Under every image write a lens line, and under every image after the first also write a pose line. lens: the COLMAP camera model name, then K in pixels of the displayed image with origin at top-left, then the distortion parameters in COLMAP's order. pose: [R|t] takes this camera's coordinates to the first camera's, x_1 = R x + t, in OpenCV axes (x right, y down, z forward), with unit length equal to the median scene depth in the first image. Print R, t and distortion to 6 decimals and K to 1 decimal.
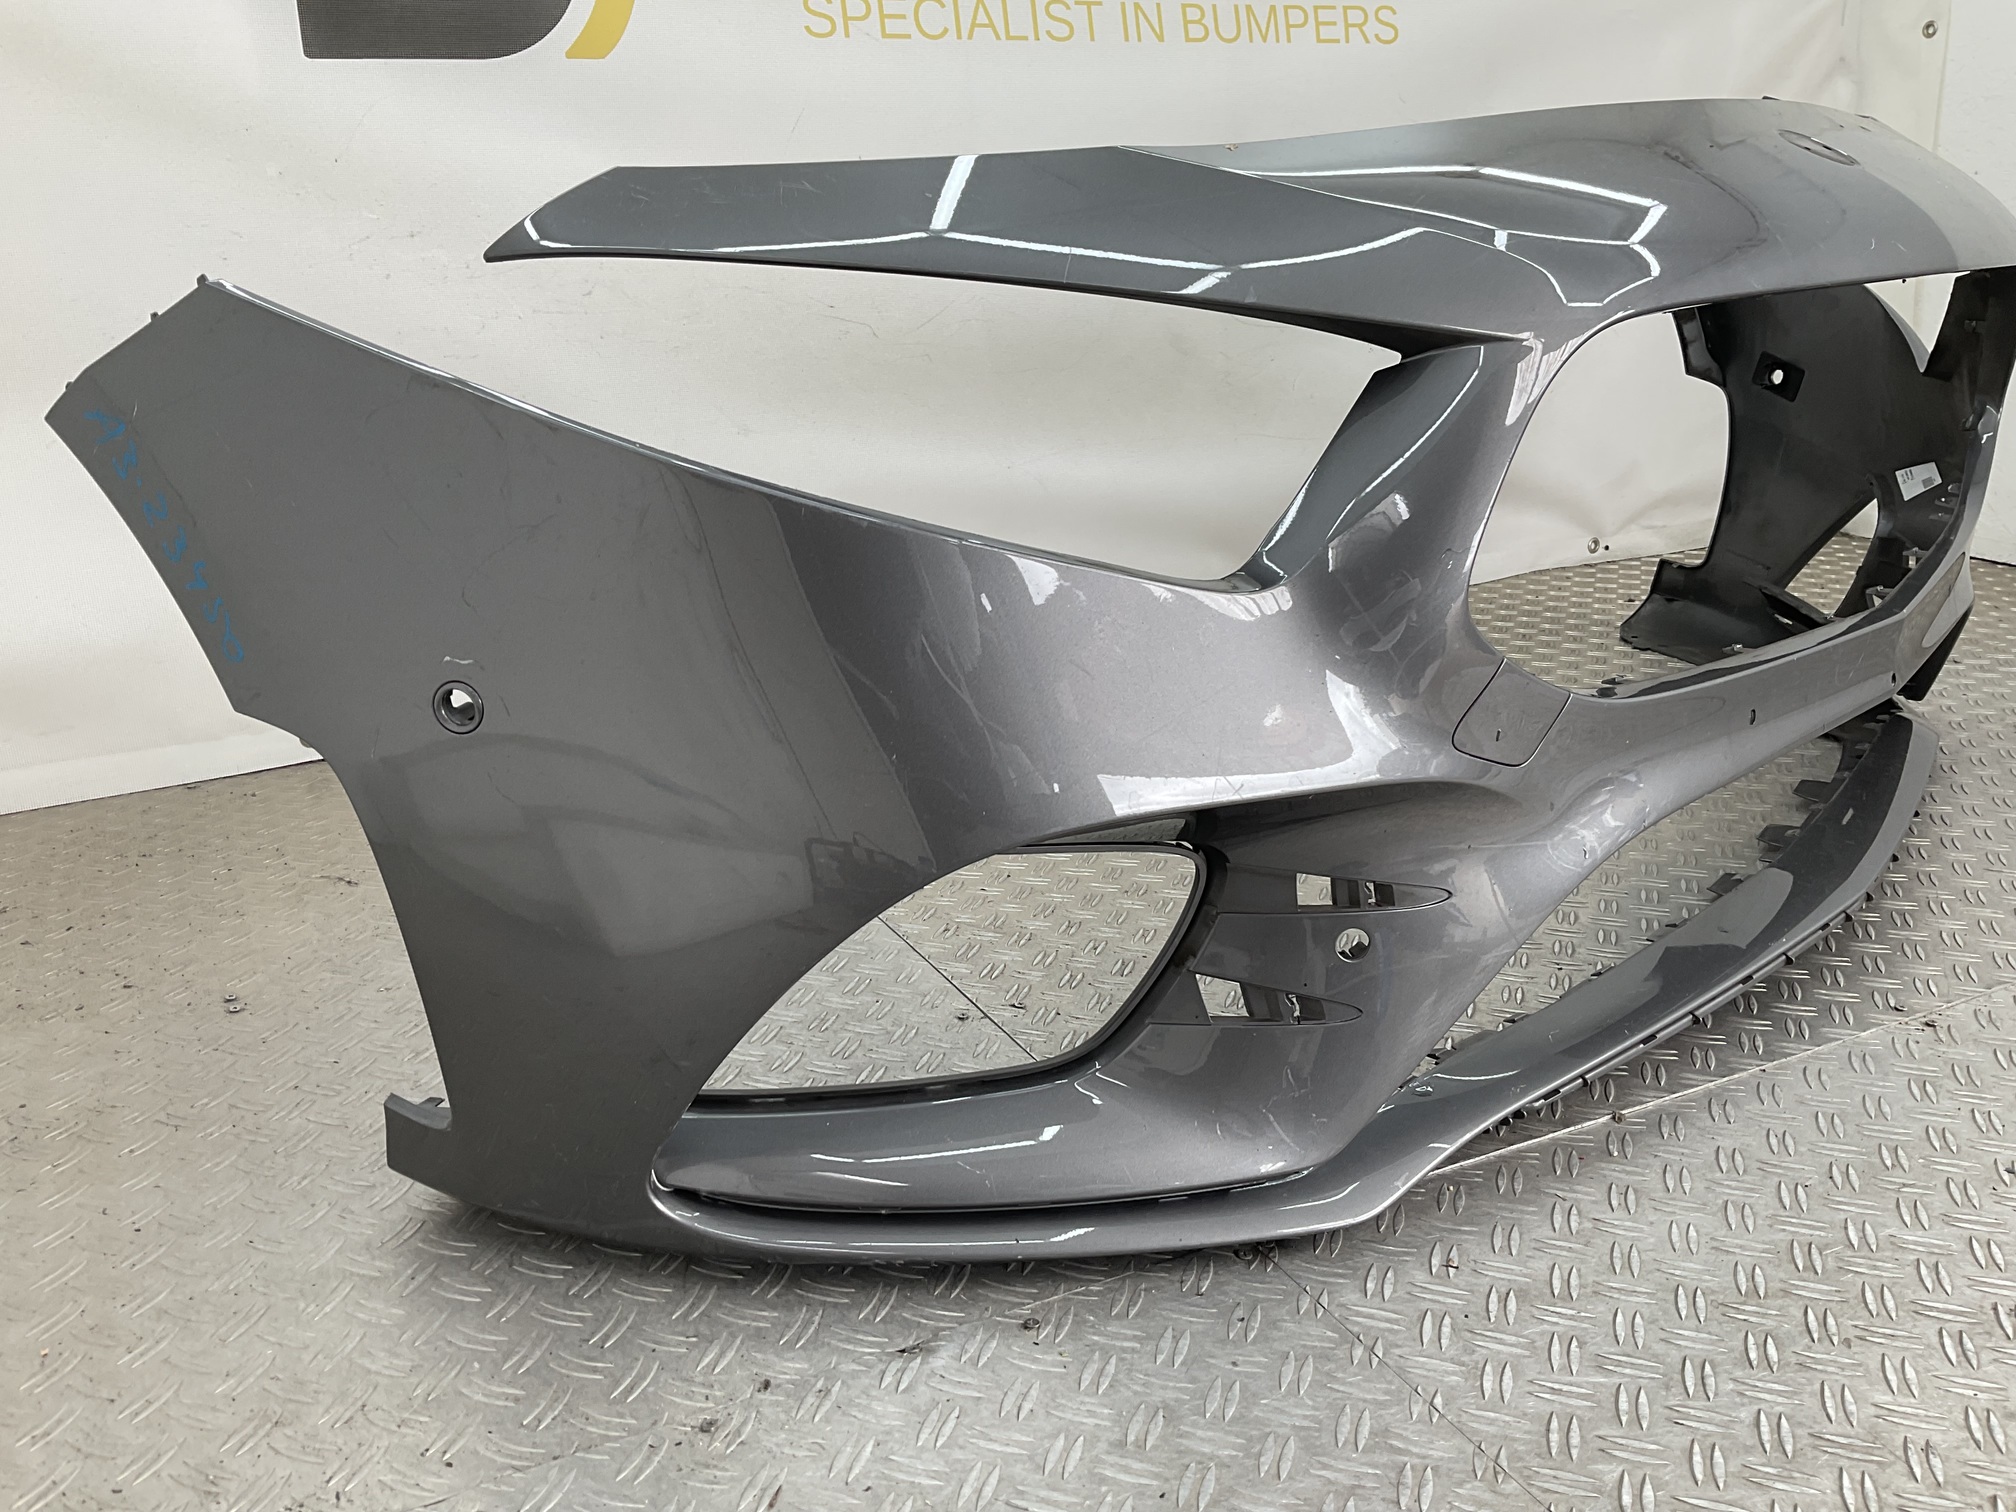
lens RADIAL K [[1633.2, 0, 970.9], [0, 1633.2, 766.9], [0, 0, 1]] dist [0.060937, -0.109653]
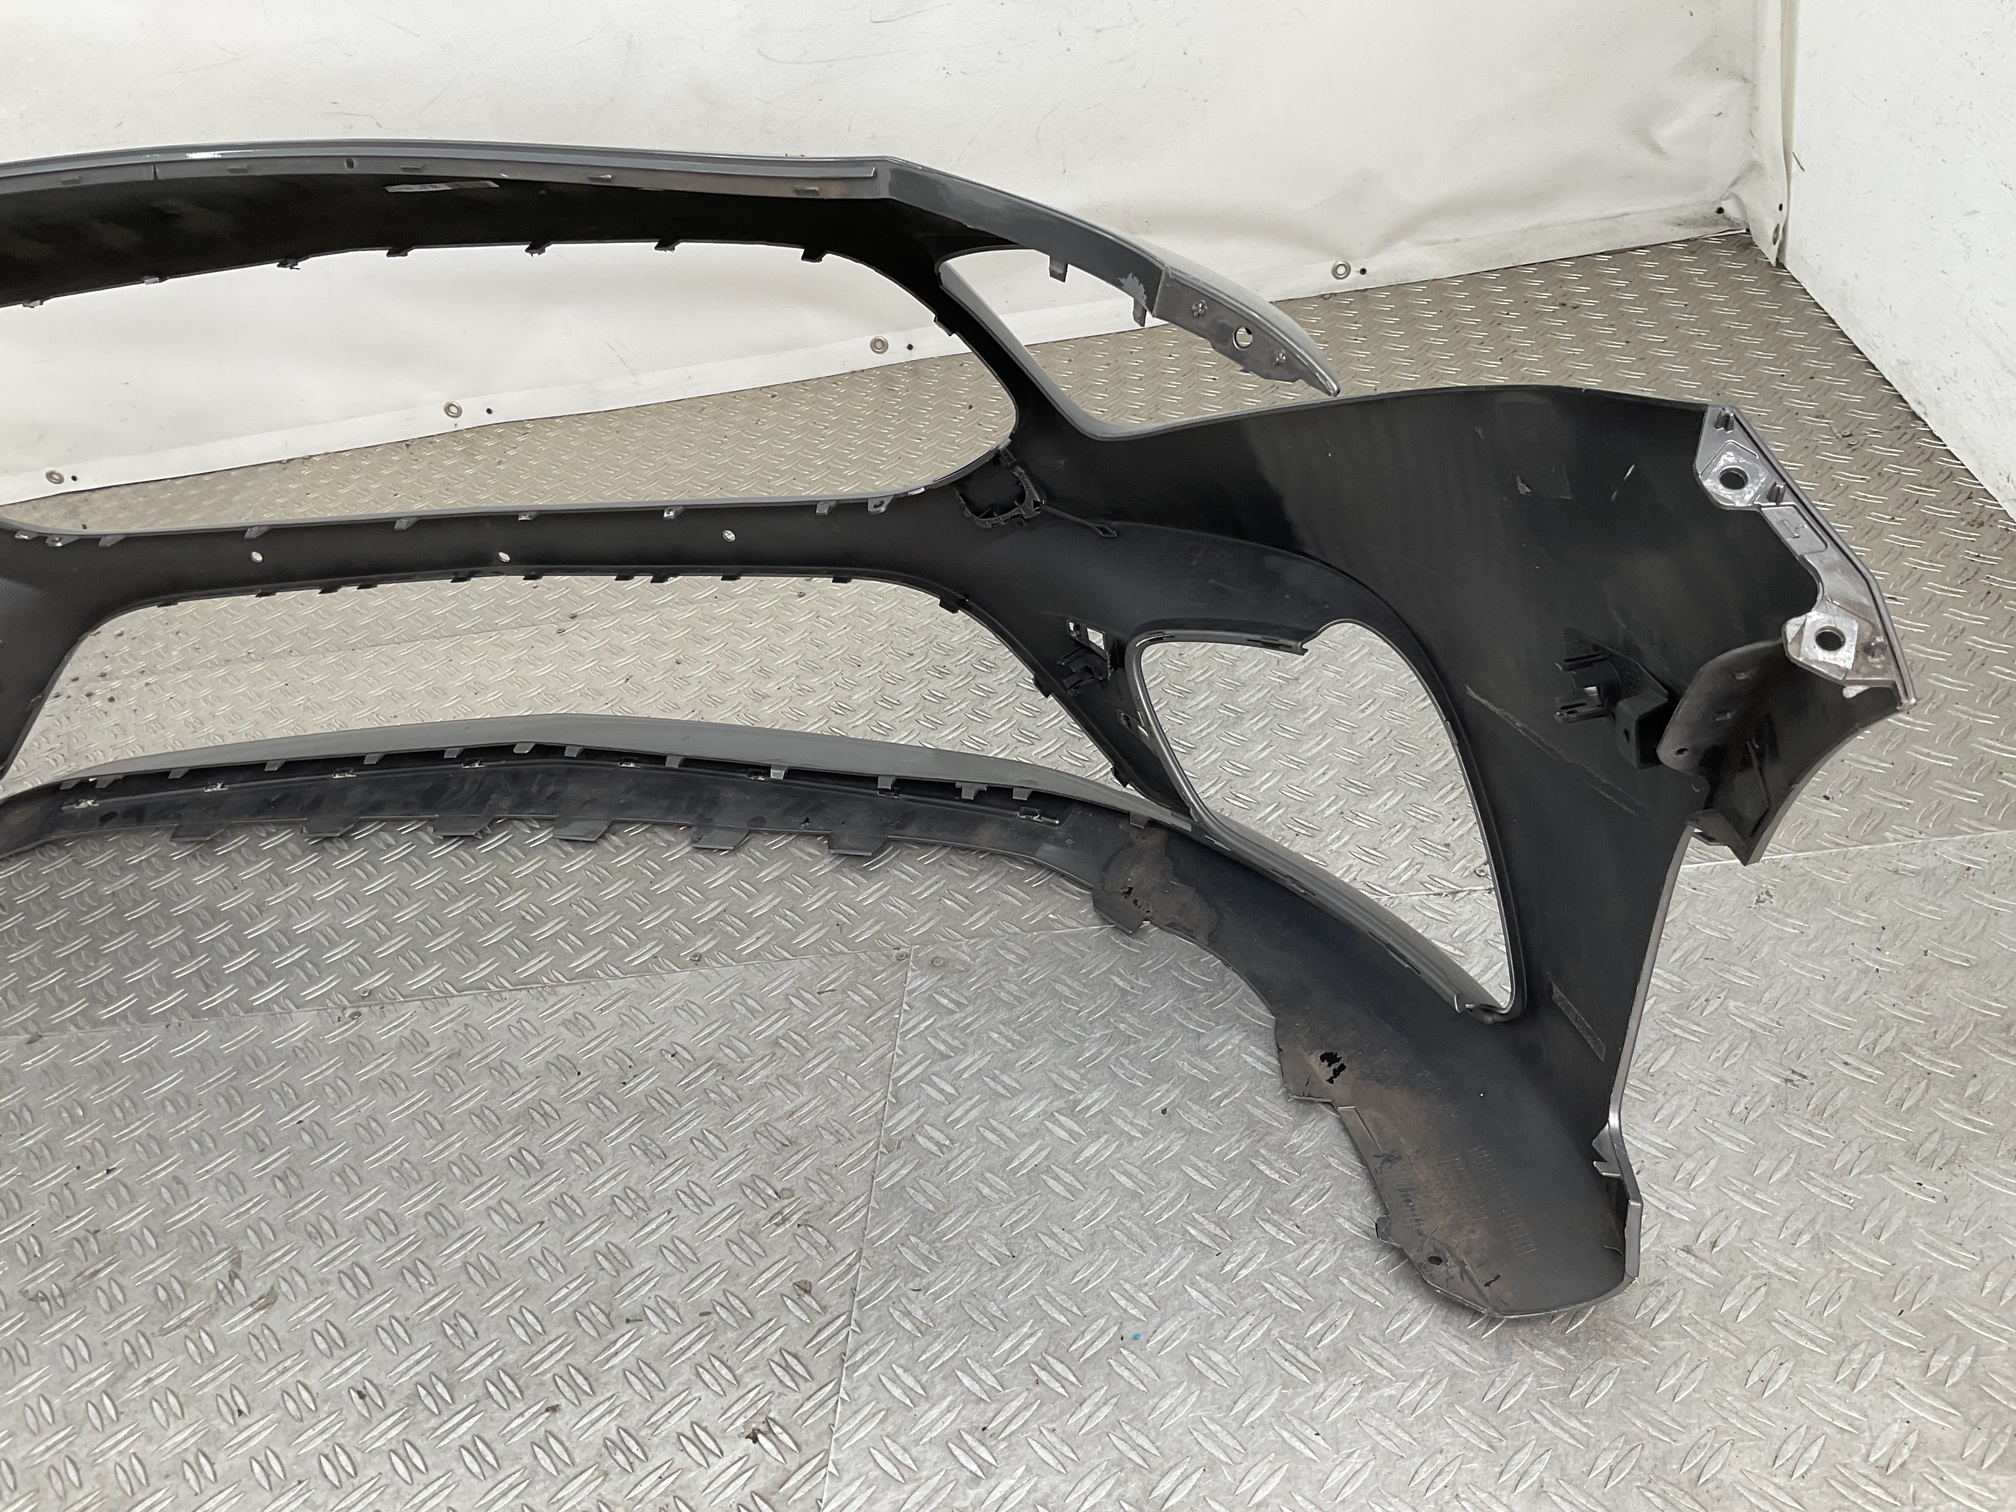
lens RADIAL K [[1633.2, 0, 1003.2], [0, 1633.2, 758.1], [0, 0, 1]] dist [0.060937, -0.109653]
pose [[0.867270, 0.167155, -0.468937, 0.895012], [-0.002287, 0.943275, 0.332004, -0.239104], [0.497832, -0.286865, 0.818457, 0.209947]]
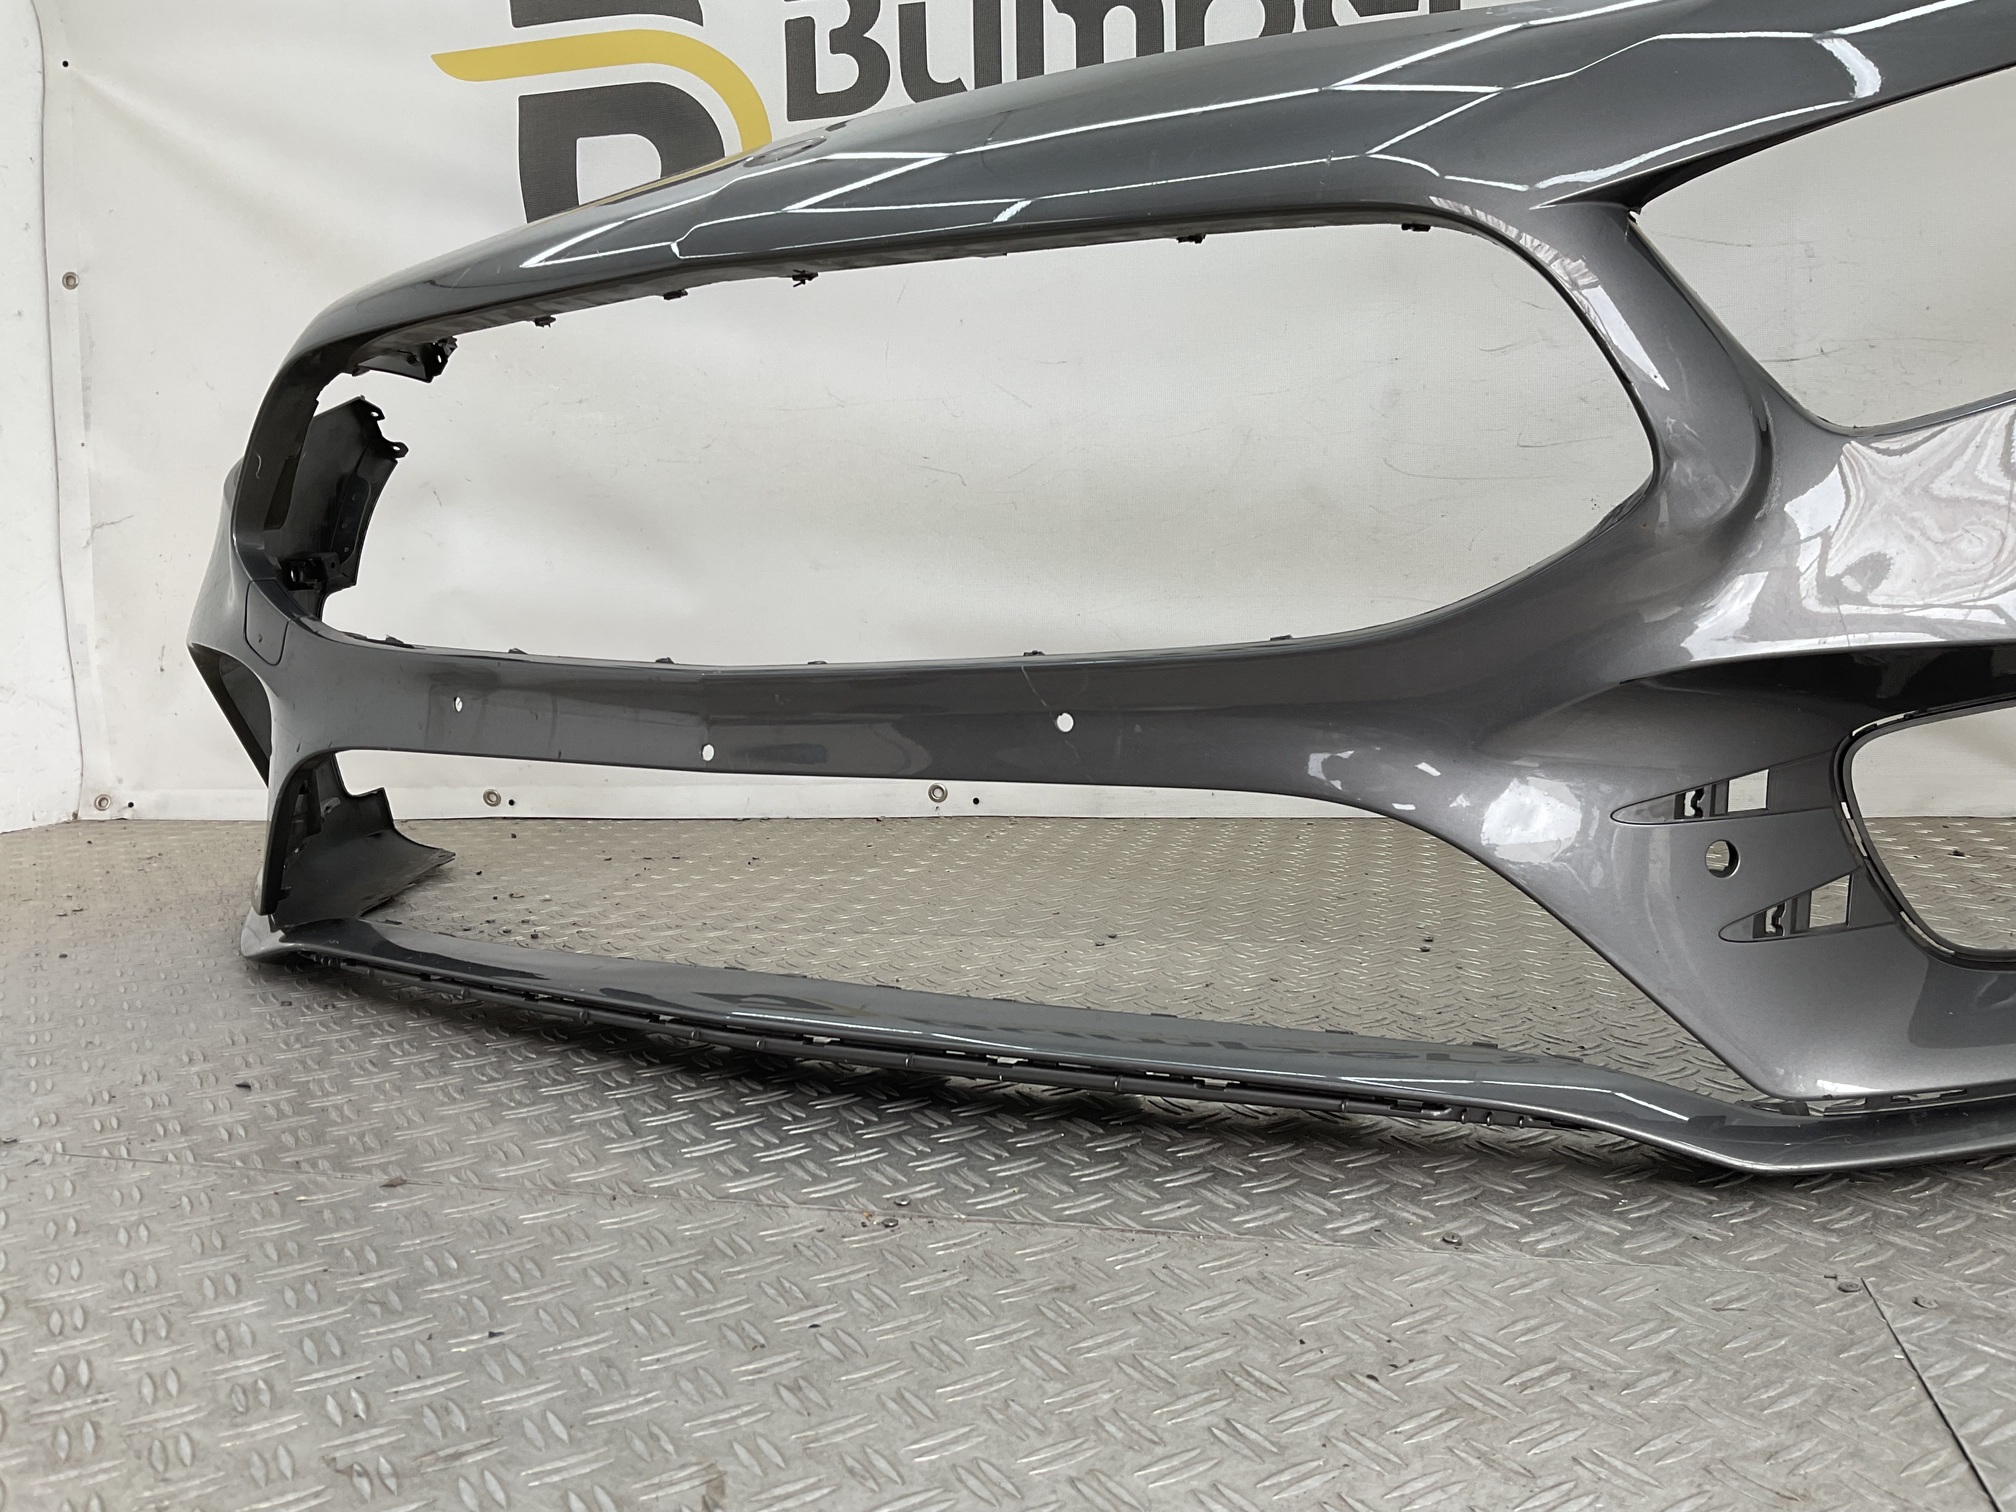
lens RADIAL K [[1633.2, 0, 1009.6], [0, 1633.2, 770.1], [0, 0, 1]] dist [0.060937, -0.109653]
pose [[0.771628, 0.084493, -0.630437, 0.648400], [-0.186484, 0.977636, -0.097222, 0.007371], [0.608123, 0.192585, 0.770128, 0.265811]]
